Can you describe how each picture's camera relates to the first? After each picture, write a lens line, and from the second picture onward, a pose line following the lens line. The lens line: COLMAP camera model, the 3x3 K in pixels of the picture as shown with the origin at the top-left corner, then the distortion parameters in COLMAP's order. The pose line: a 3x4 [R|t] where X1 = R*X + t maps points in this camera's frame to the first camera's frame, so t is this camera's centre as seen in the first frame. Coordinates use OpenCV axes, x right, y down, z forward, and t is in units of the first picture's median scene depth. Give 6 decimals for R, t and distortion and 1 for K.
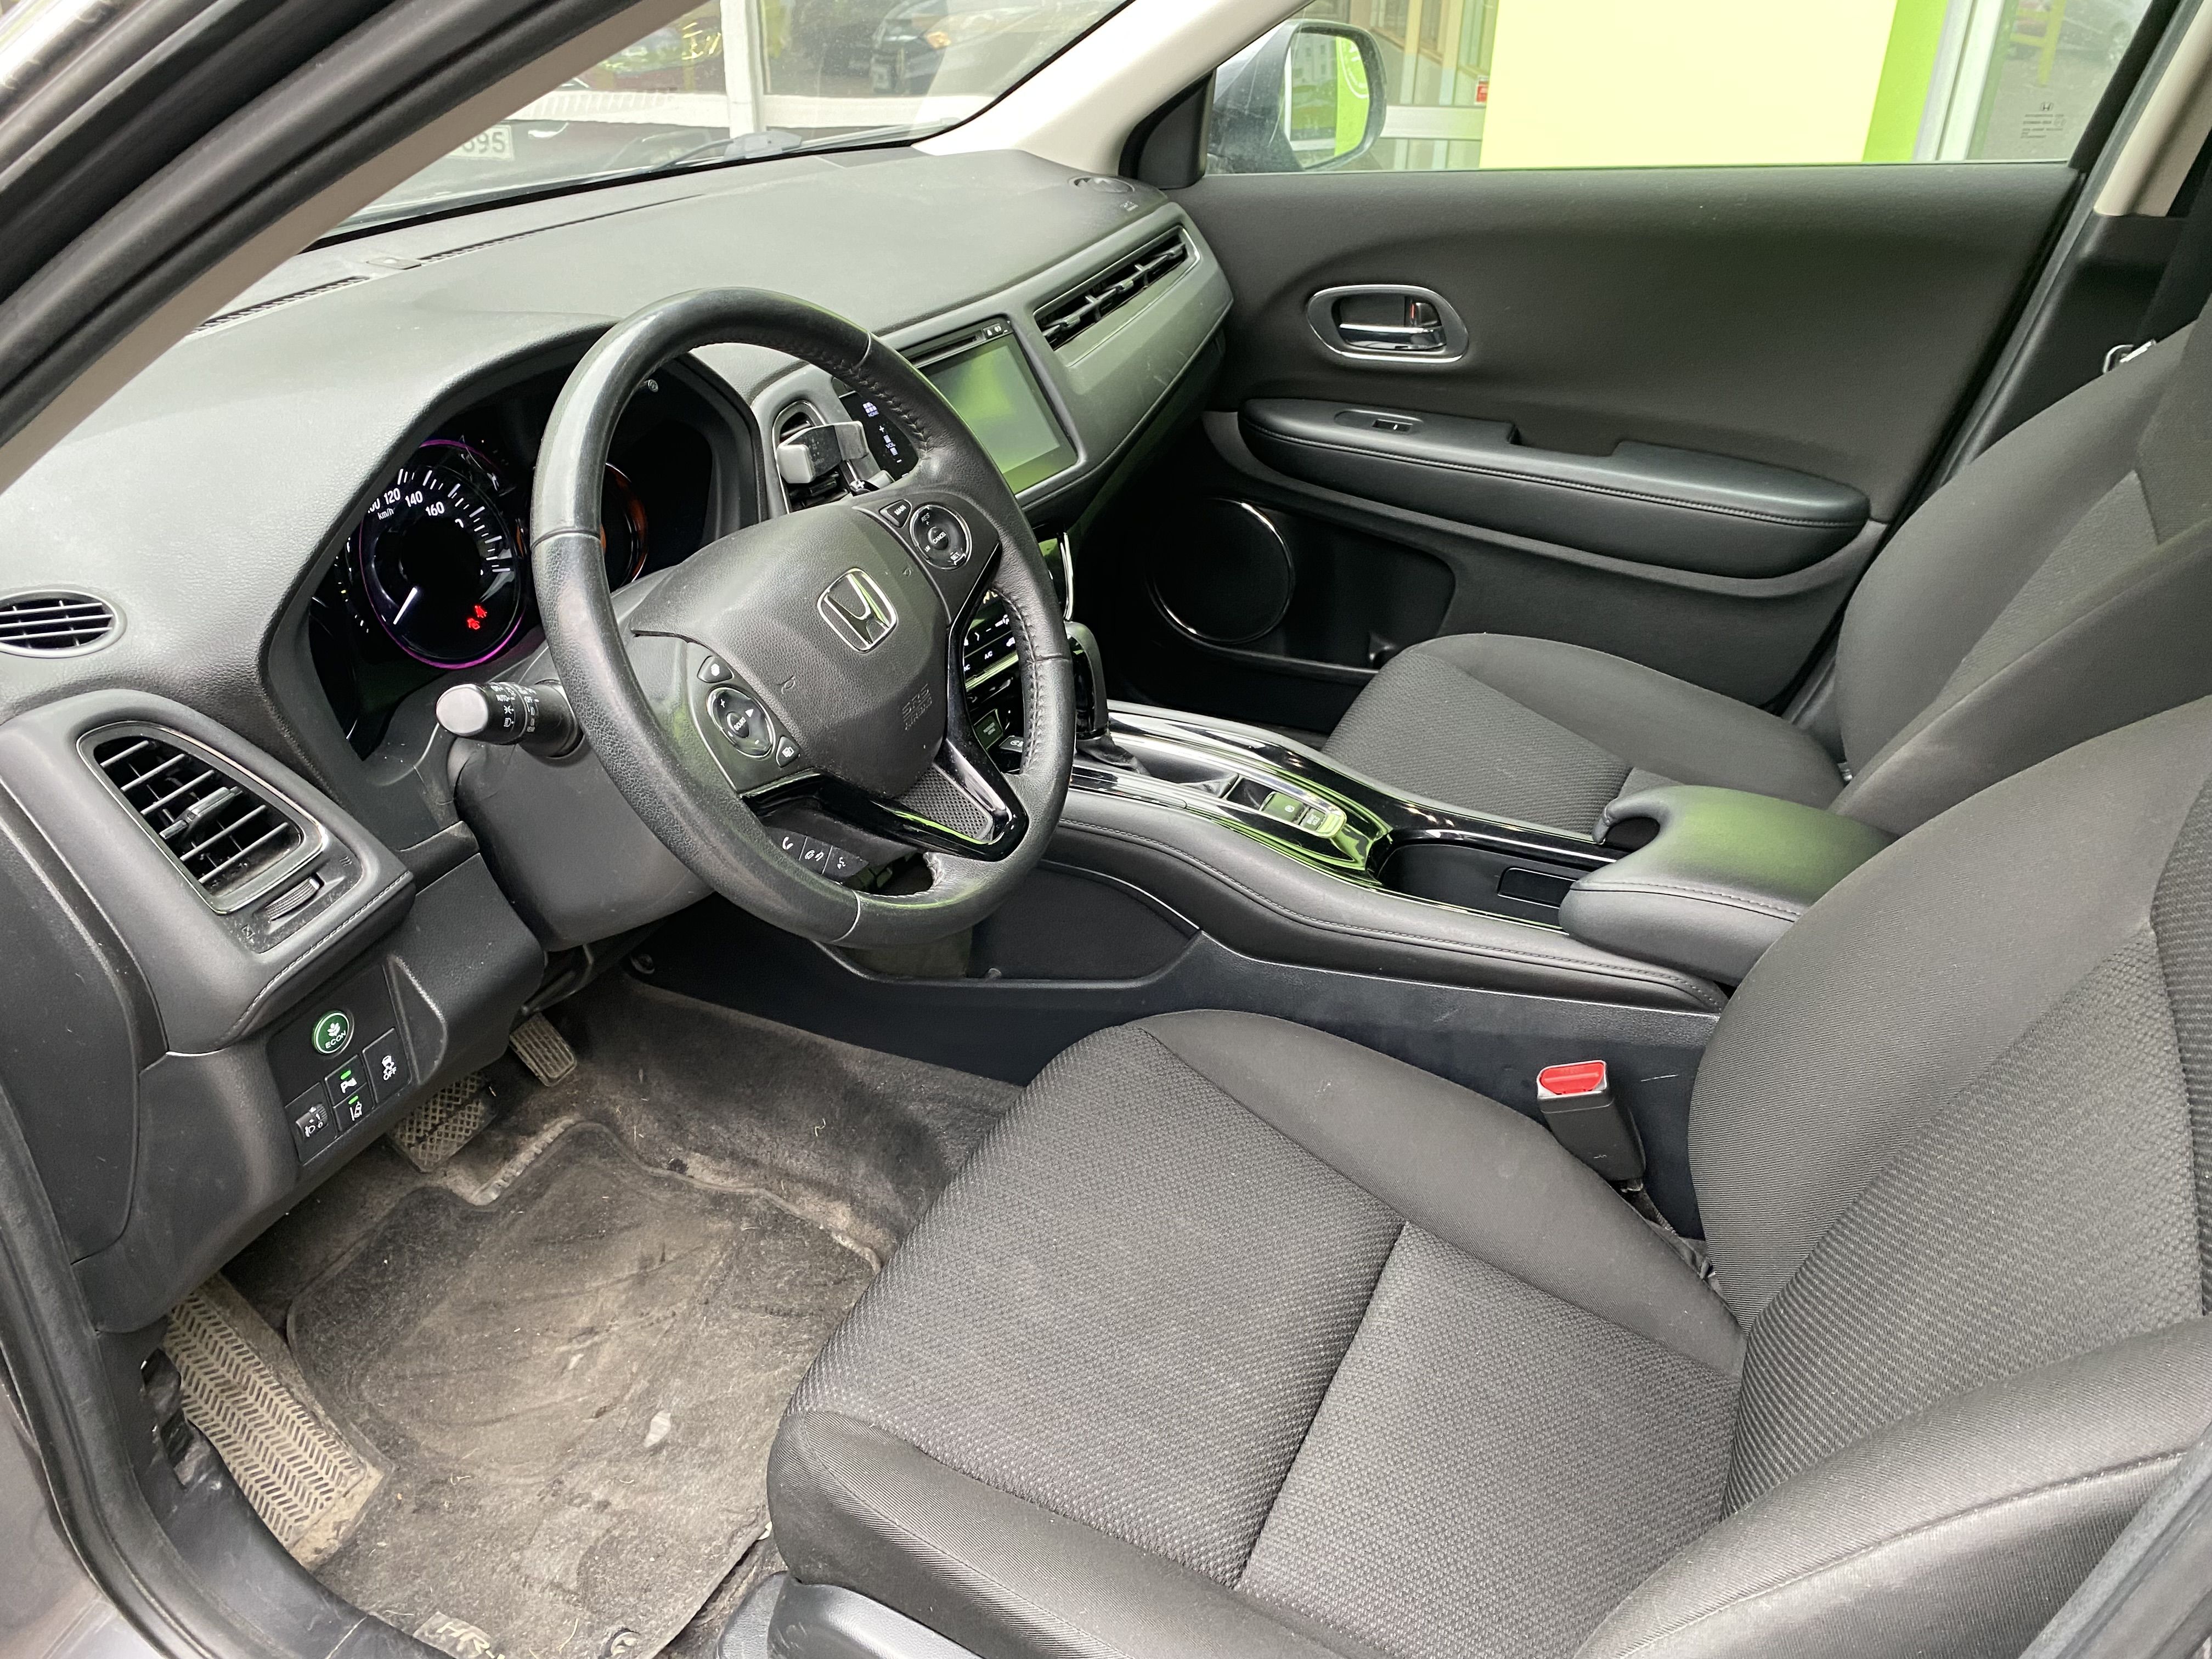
lens RADIAL K [[1673.6, 0, 1097.6], [0, 1673.6, 837.2], [0, 0, 1]] dist [0.008287, -0.000793]
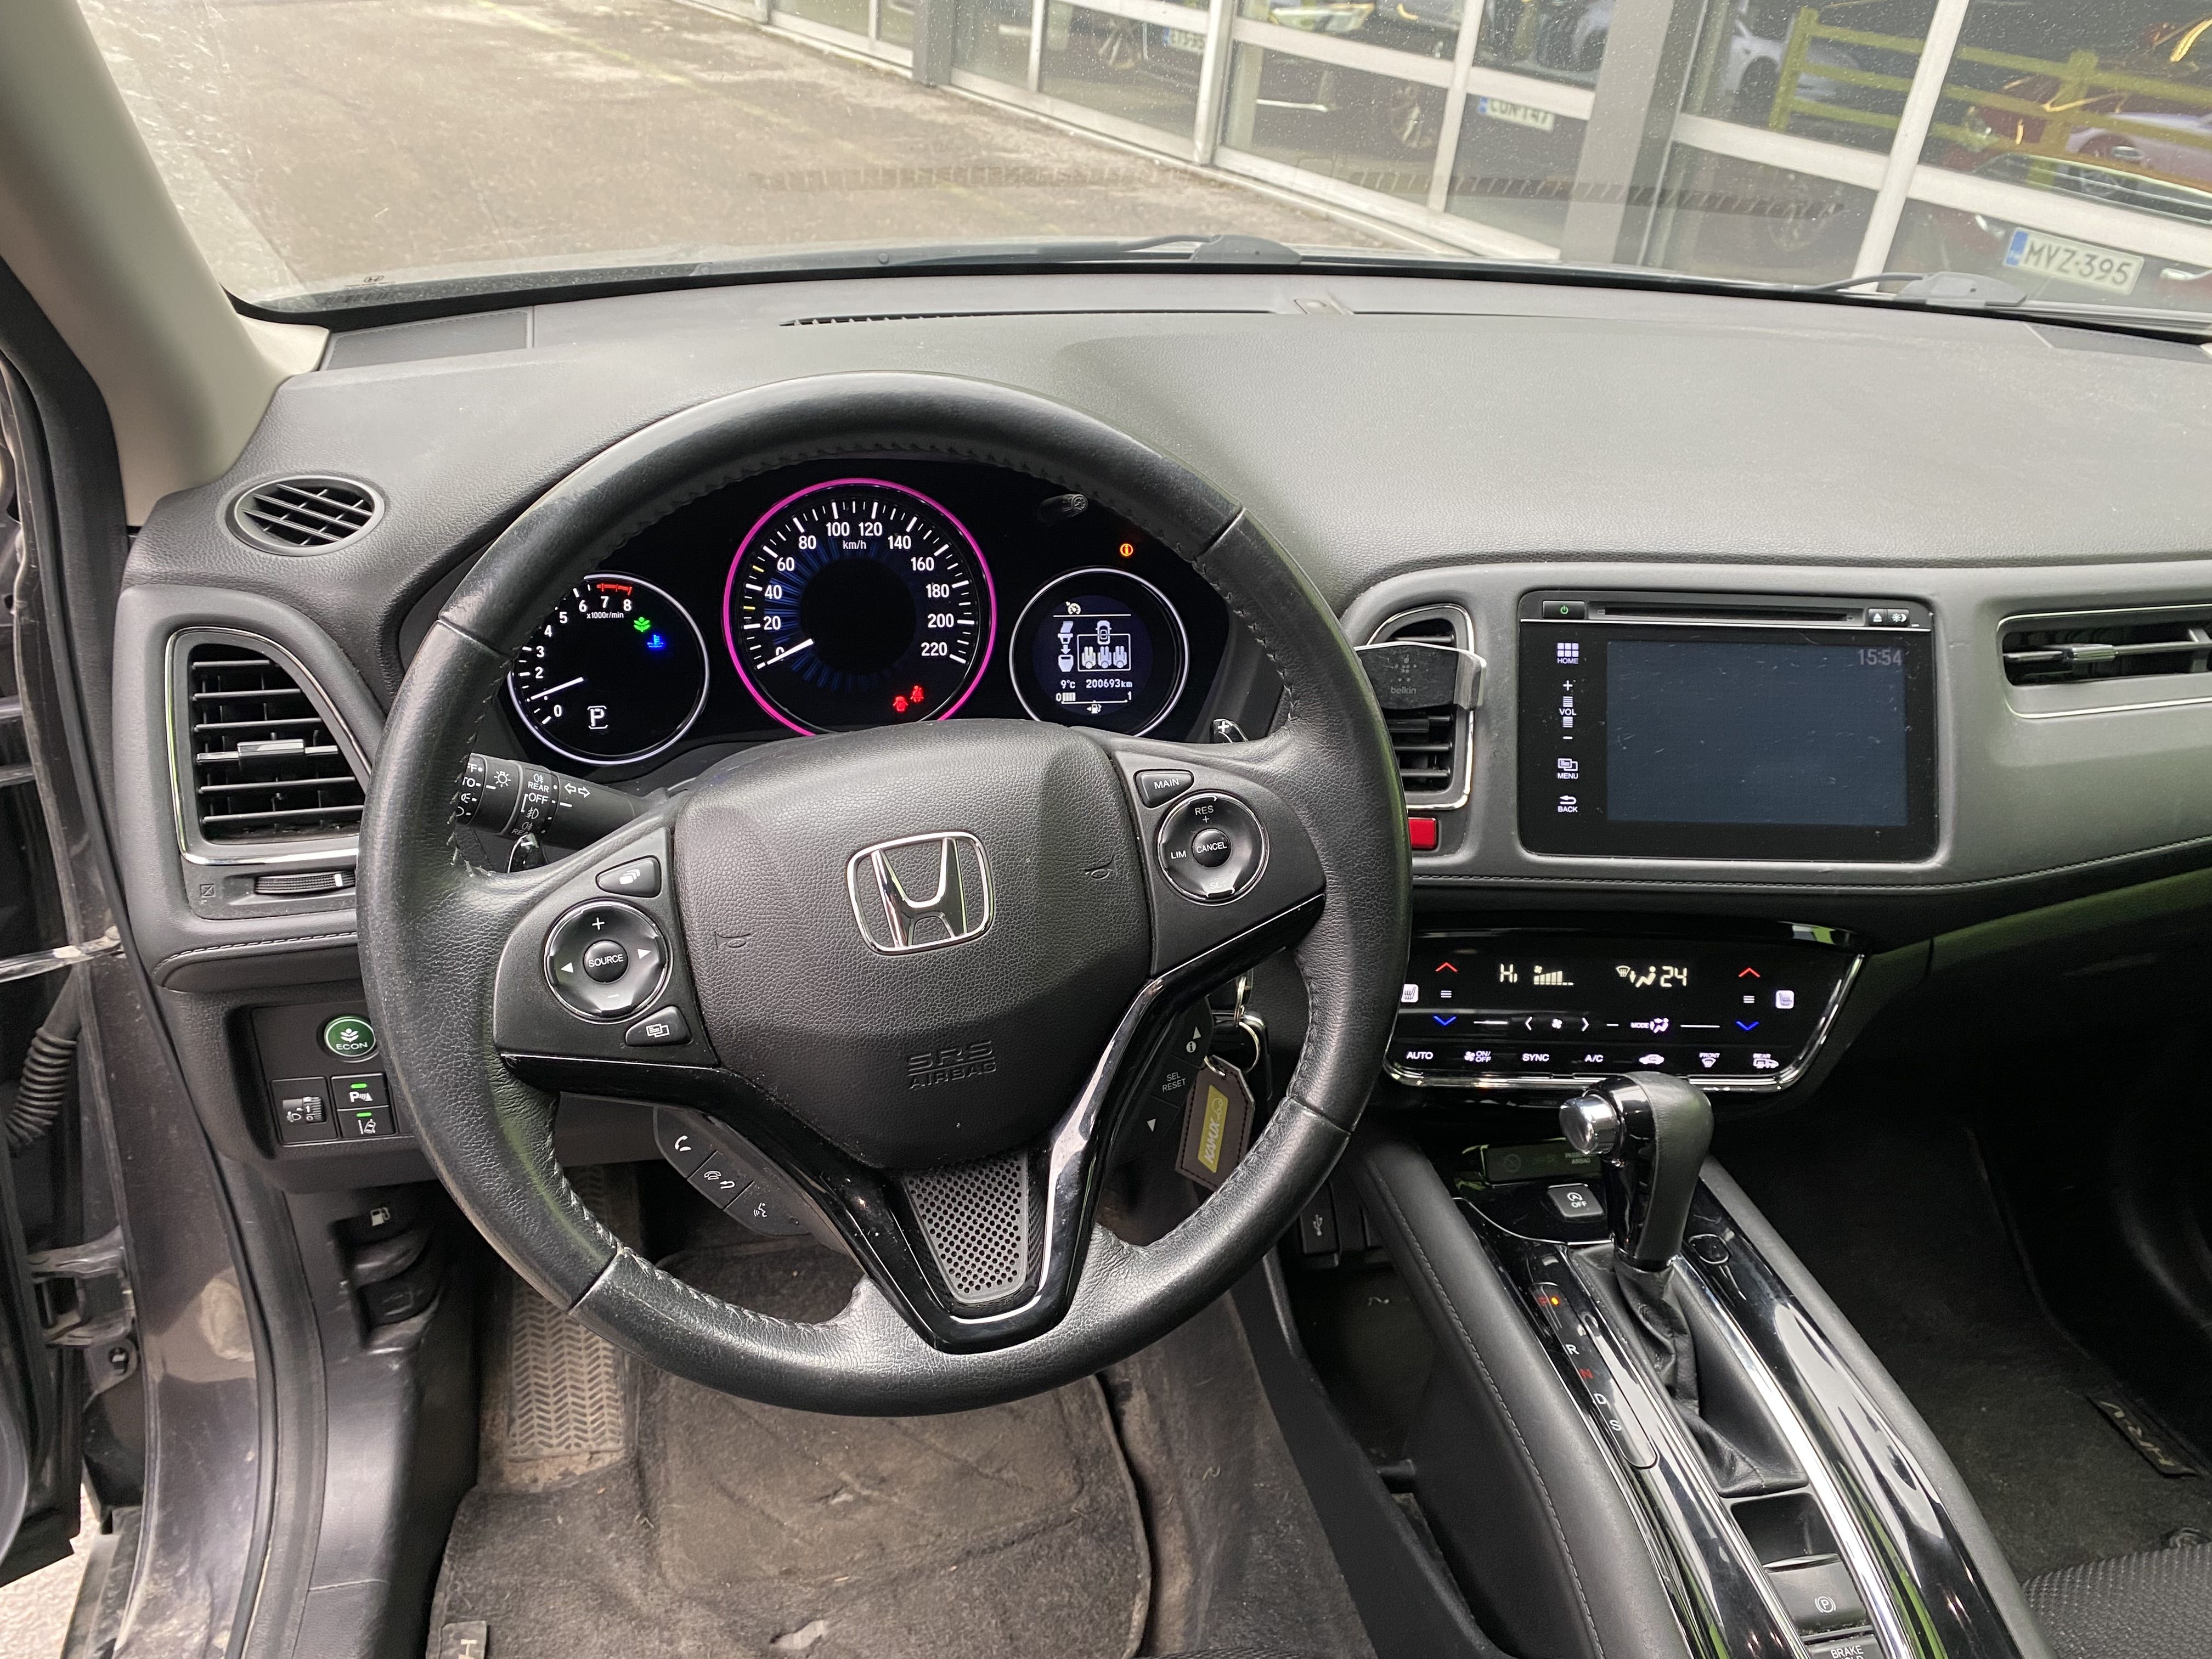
lens RADIAL K [[1673.6, 0, 1176.9], [0, 1673.6, 860.5], [0, 0, 1]] dist [0.008287, -0.000793]
pose [[0.606403, 0.440578, -0.661941, 0.297723], [-0.465531, 0.871592, 0.153646, -0.255750], [0.644636, 0.214983, 0.733639, 0.511485]]
